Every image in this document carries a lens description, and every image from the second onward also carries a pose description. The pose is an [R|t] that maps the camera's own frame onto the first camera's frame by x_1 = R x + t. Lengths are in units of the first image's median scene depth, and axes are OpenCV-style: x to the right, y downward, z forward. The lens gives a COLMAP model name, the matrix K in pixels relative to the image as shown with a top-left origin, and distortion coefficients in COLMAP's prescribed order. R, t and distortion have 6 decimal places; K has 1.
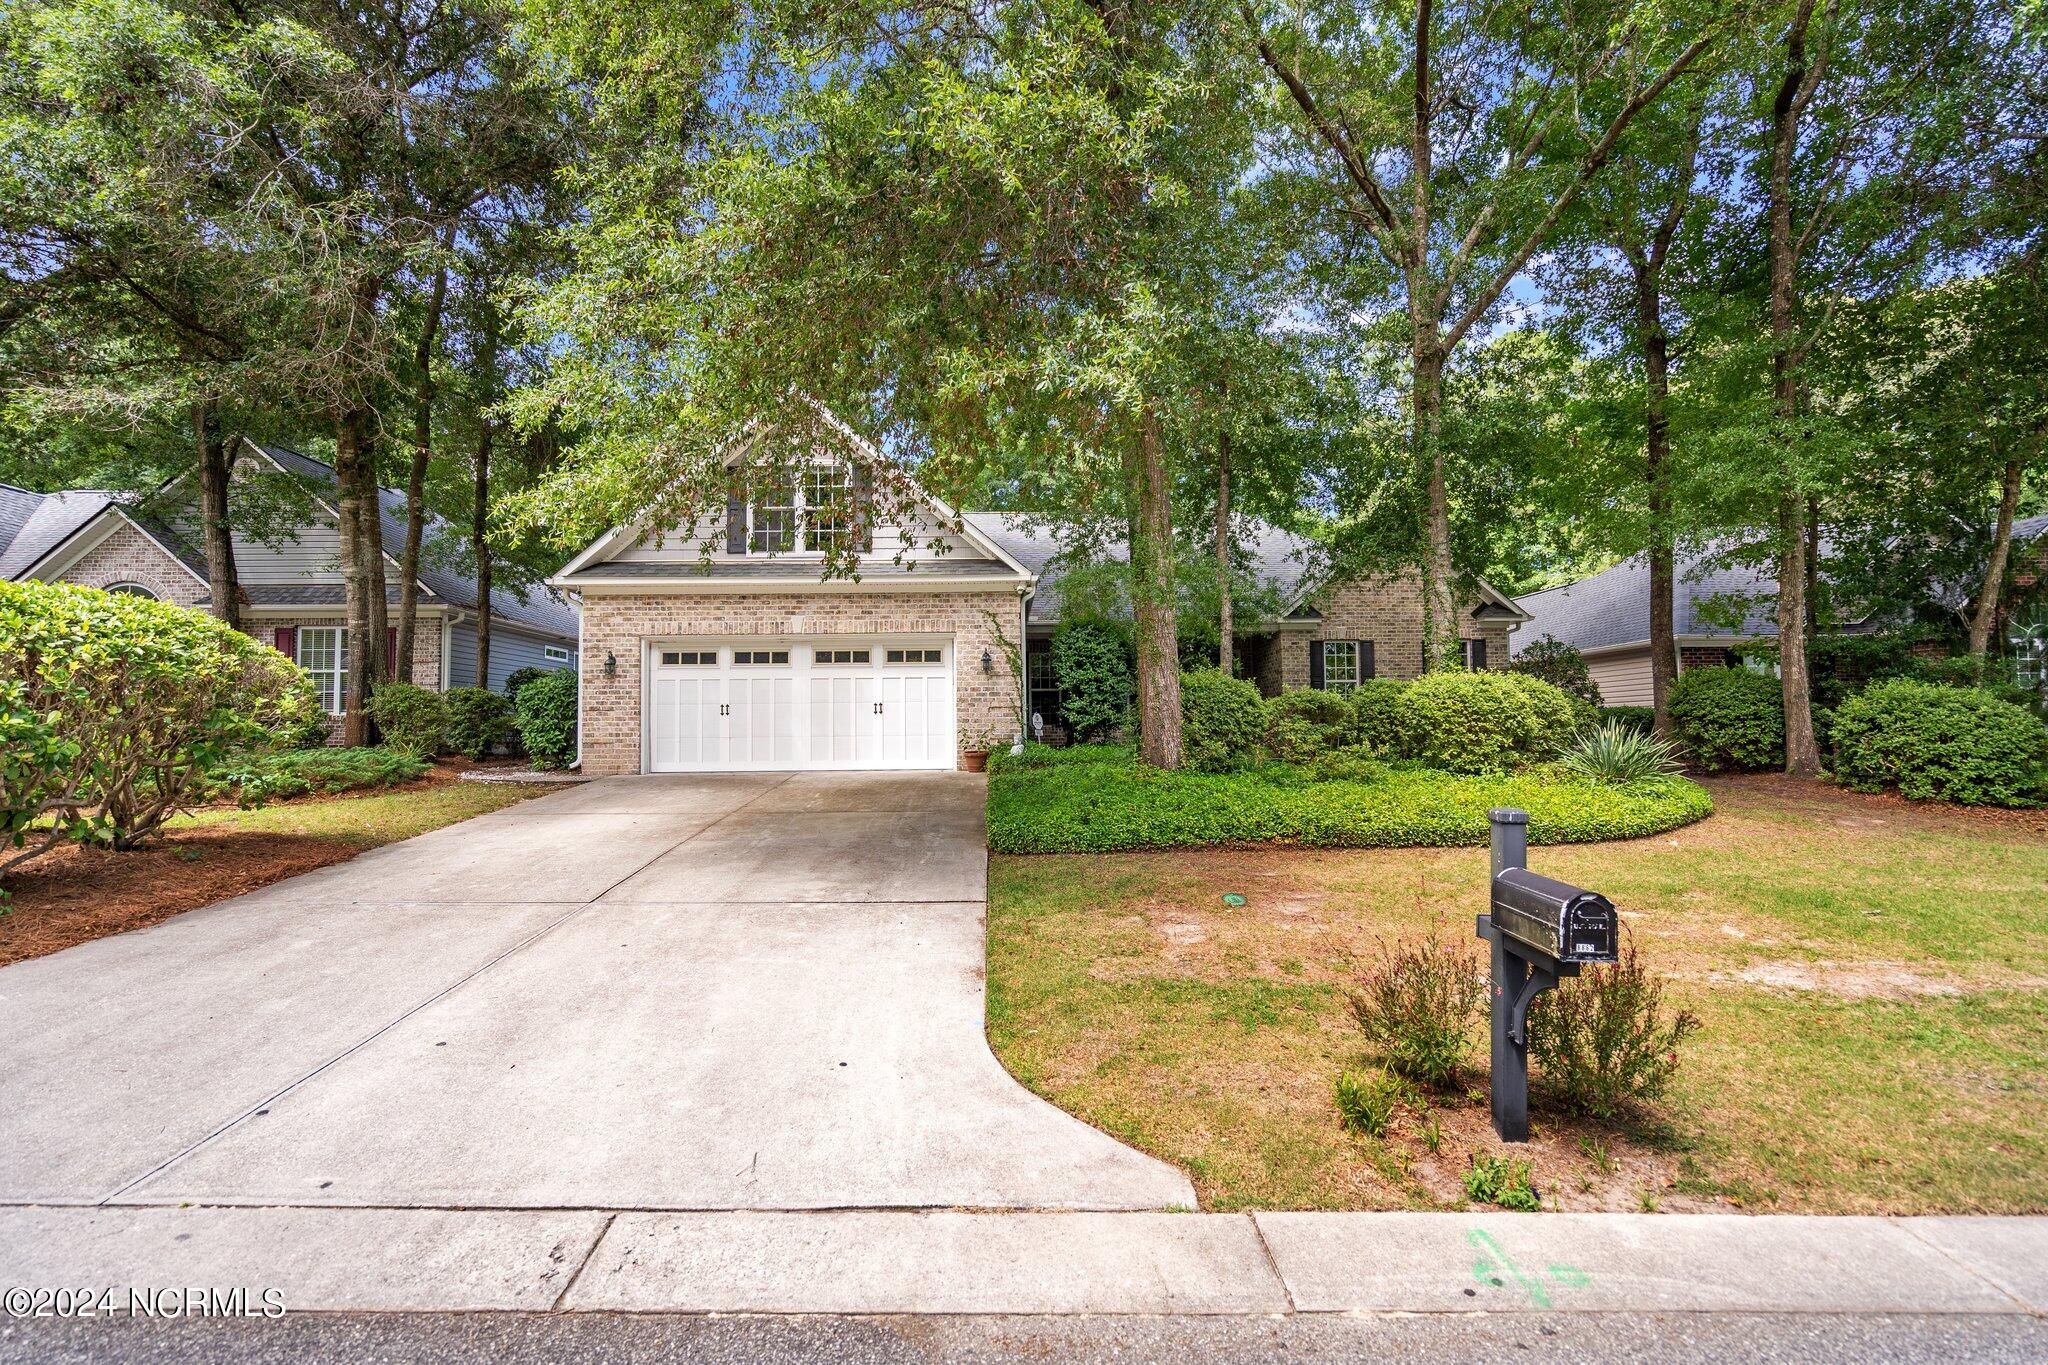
lens RADIAL K [[930.2, 0, 1024.0], [0, 930.2, 682.5], [0, 0, 1]] dist [-0.009732, 0.000612]
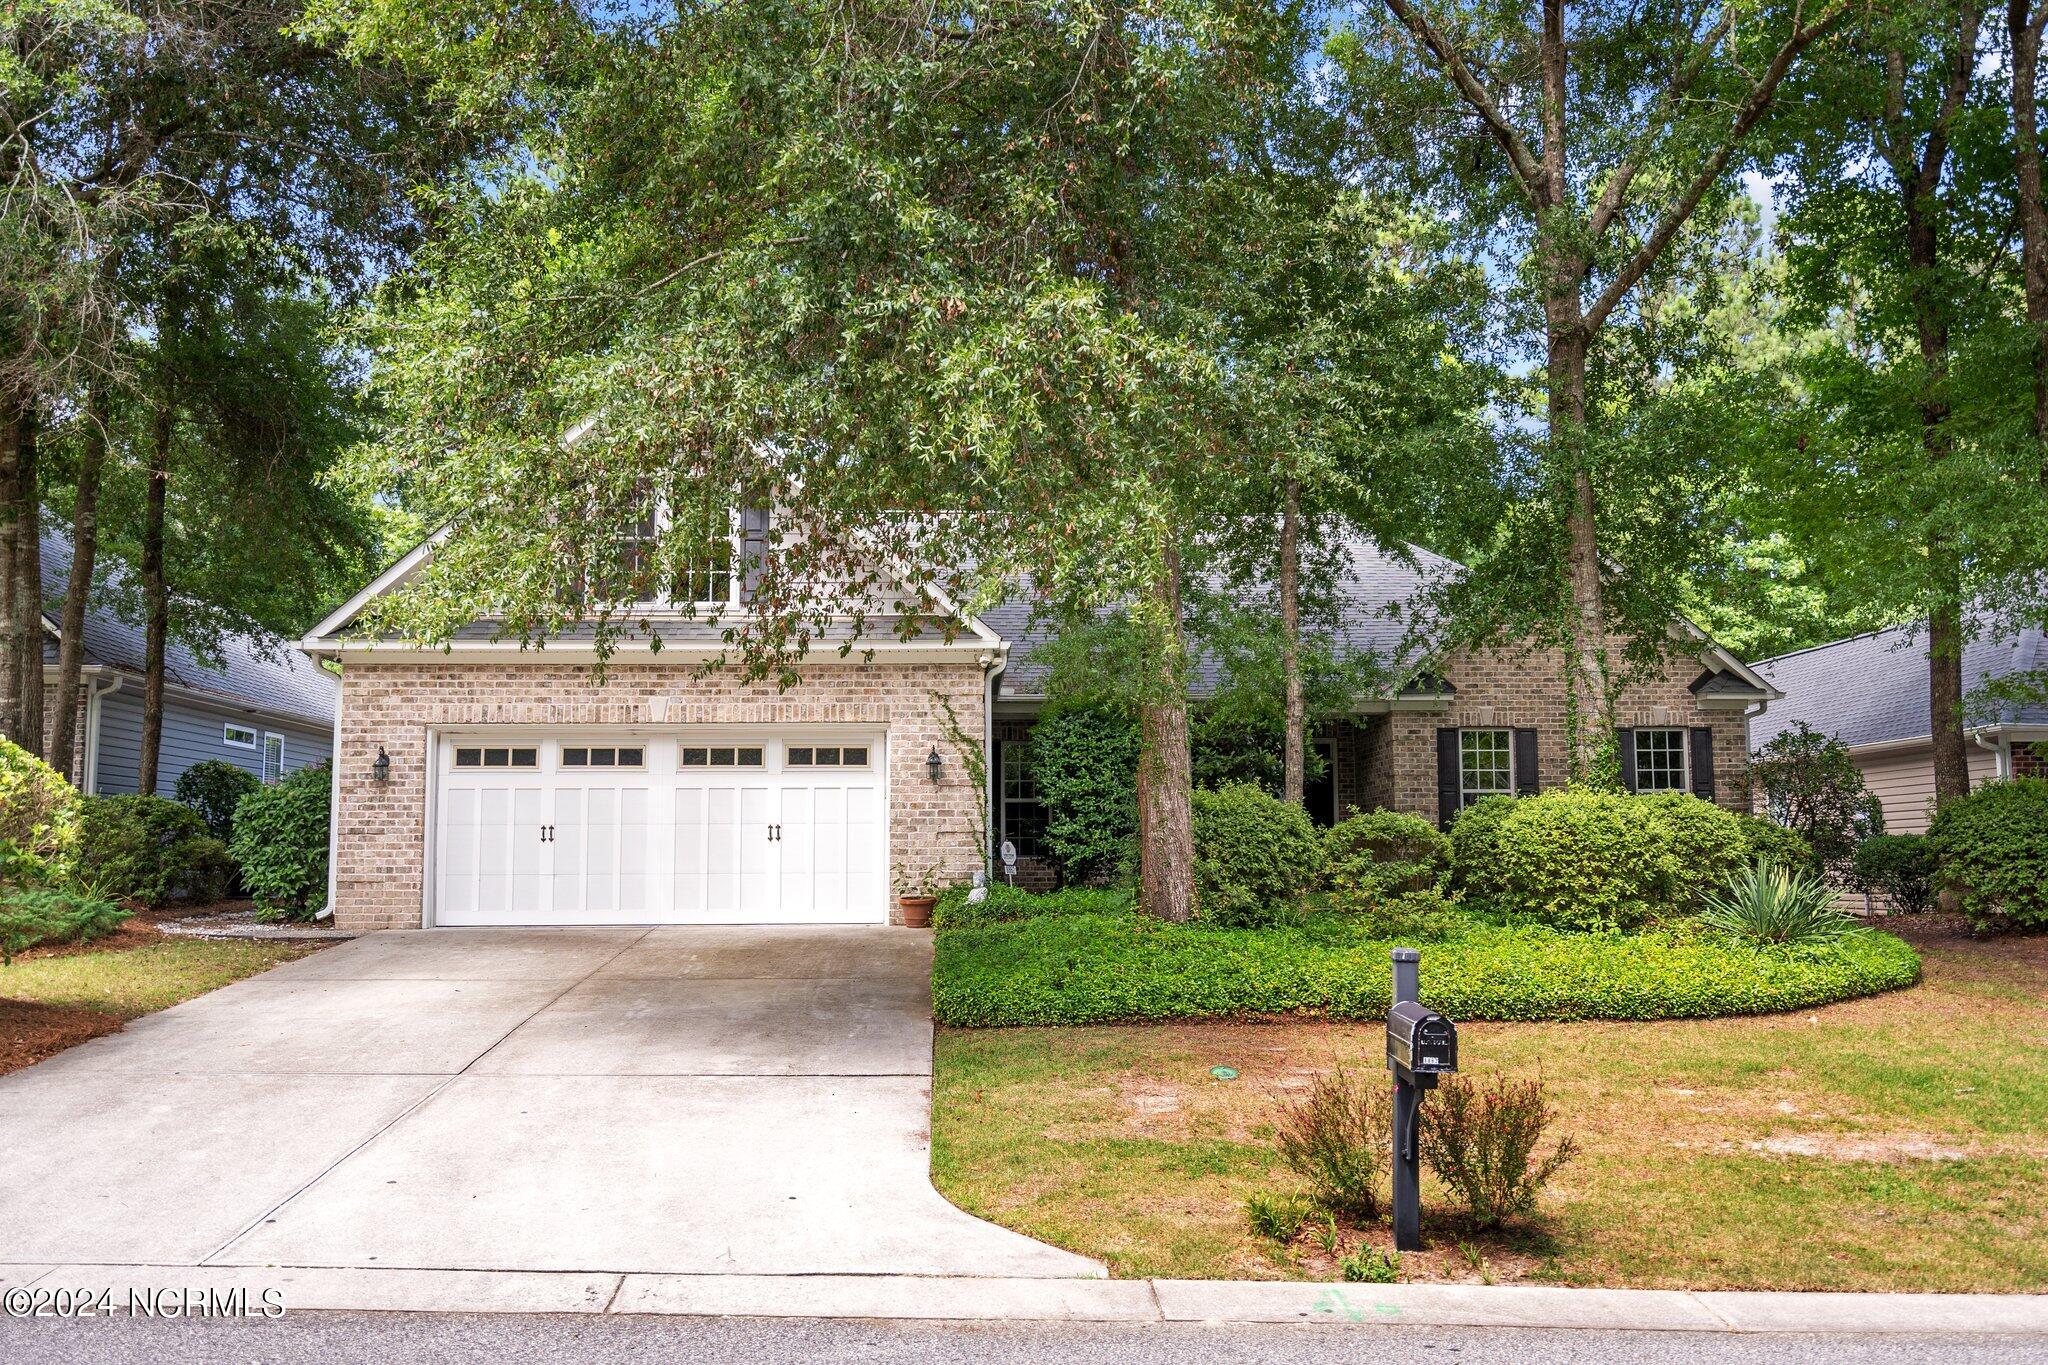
lens RADIAL K [[1746.6, 0, 1022.1], [0, 1746.6, 680.3], [0, 0, 1]] dist [0.008441, -0.019040]
pose [[0.999925, 0.006945, 0.010124, 0.012041], [-0.006416, 0.998658, -0.051384, -0.021294], [-0.010467, 0.051315, 0.998628, -0.316704]]
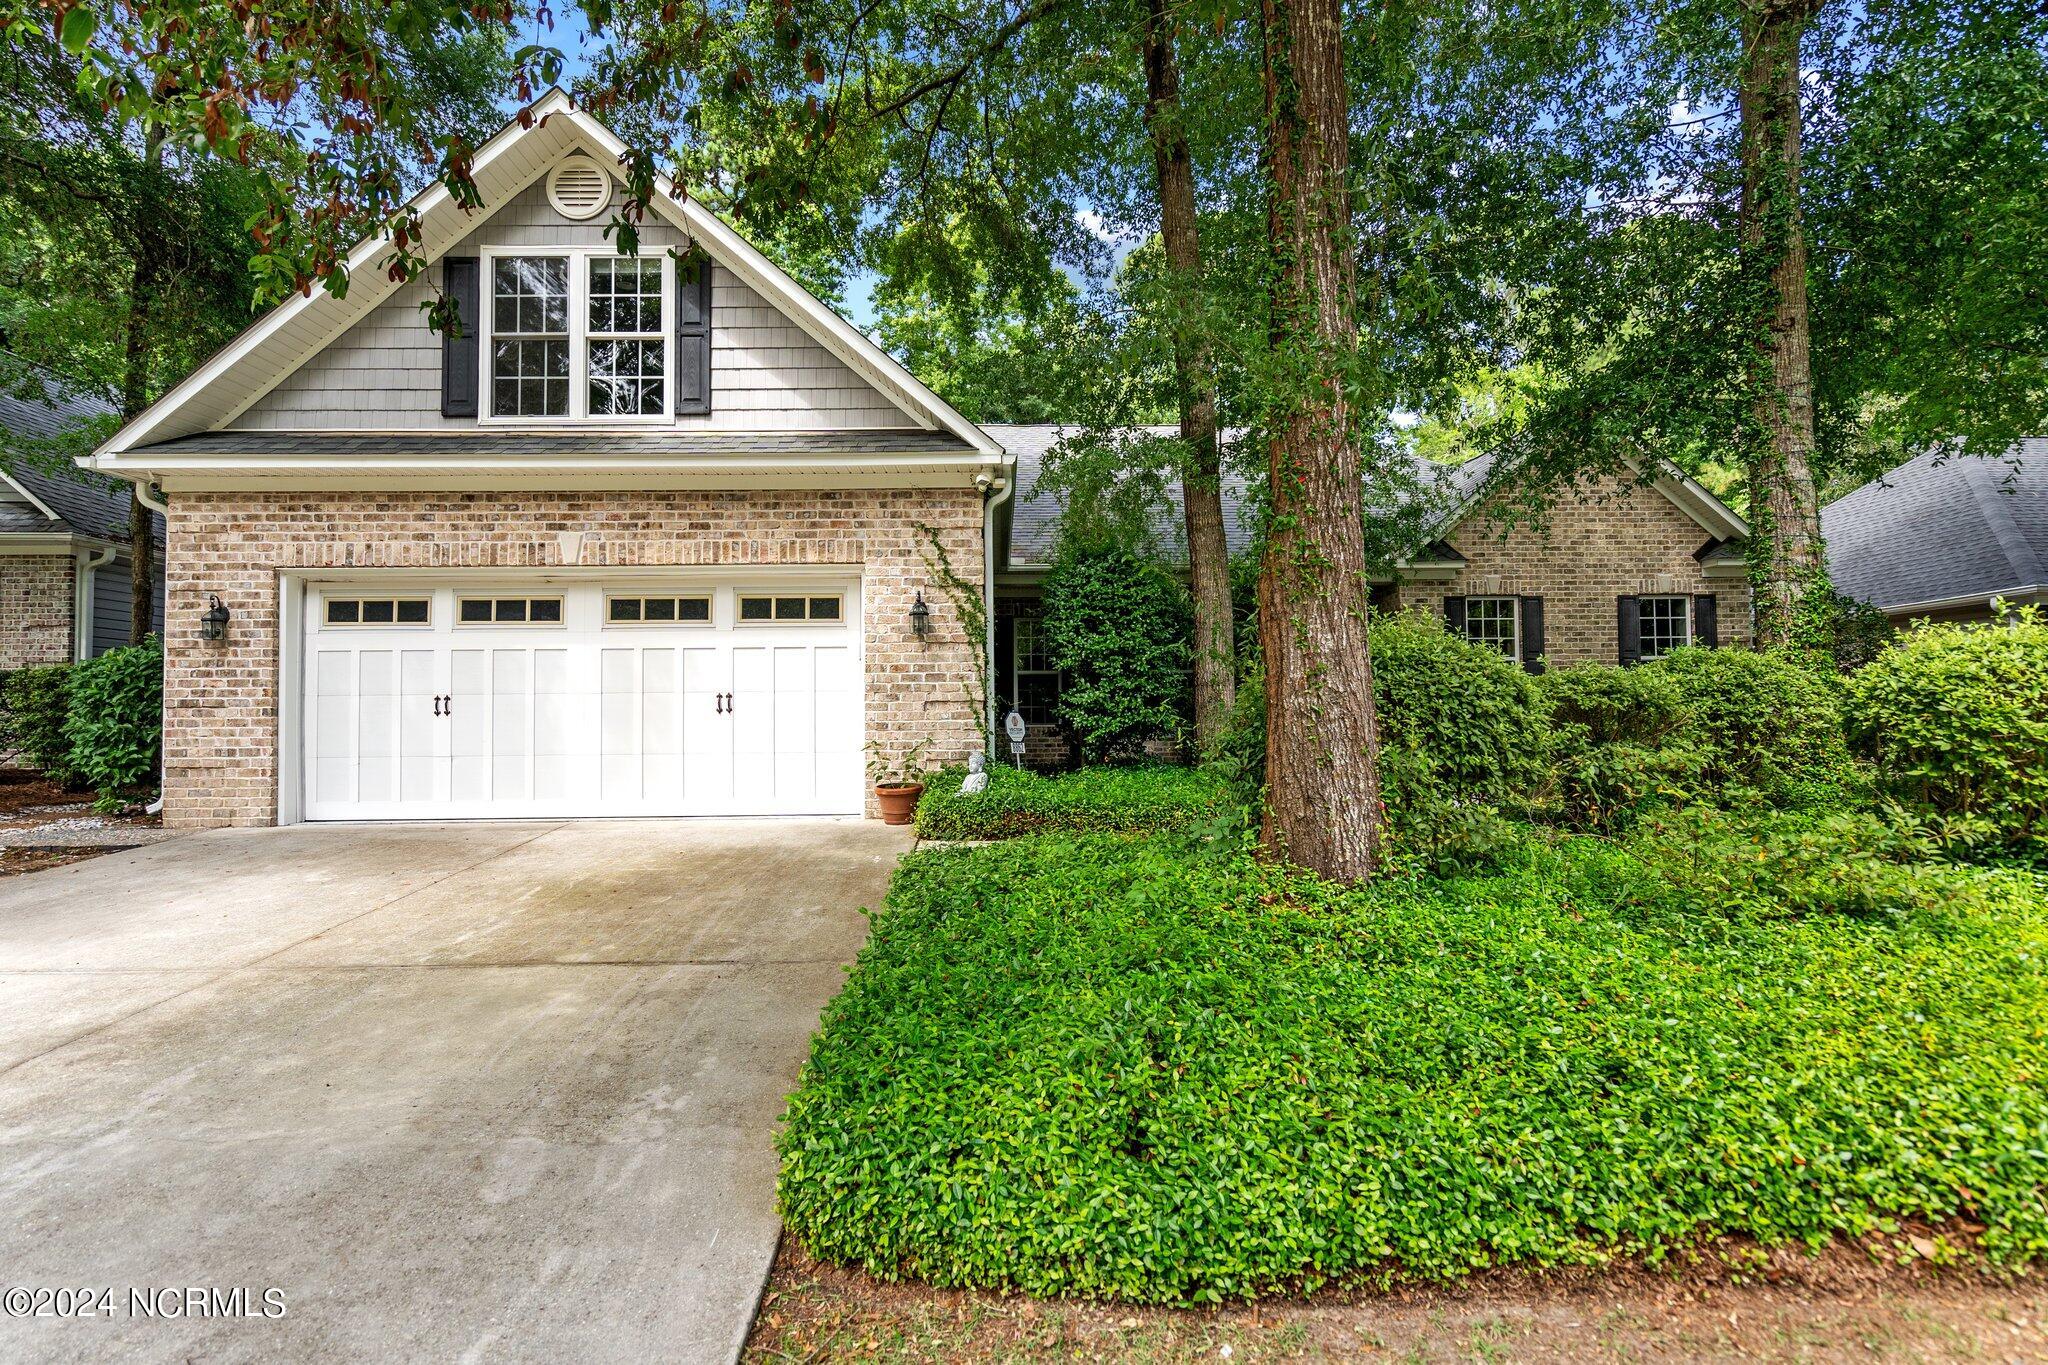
lens RADIAL K [[996.5, 0, 1024.3], [0, 996.5, 685.4], [0, 0, 1]] dist [0.002967, 0.000827]
pose [[1.000000, 0.000907, -0.000055, 0.022199], [-0.000906, 0.999835, 0.018131, 0.007345], [0.000071, -0.018131, 0.999836, 0.463478]]
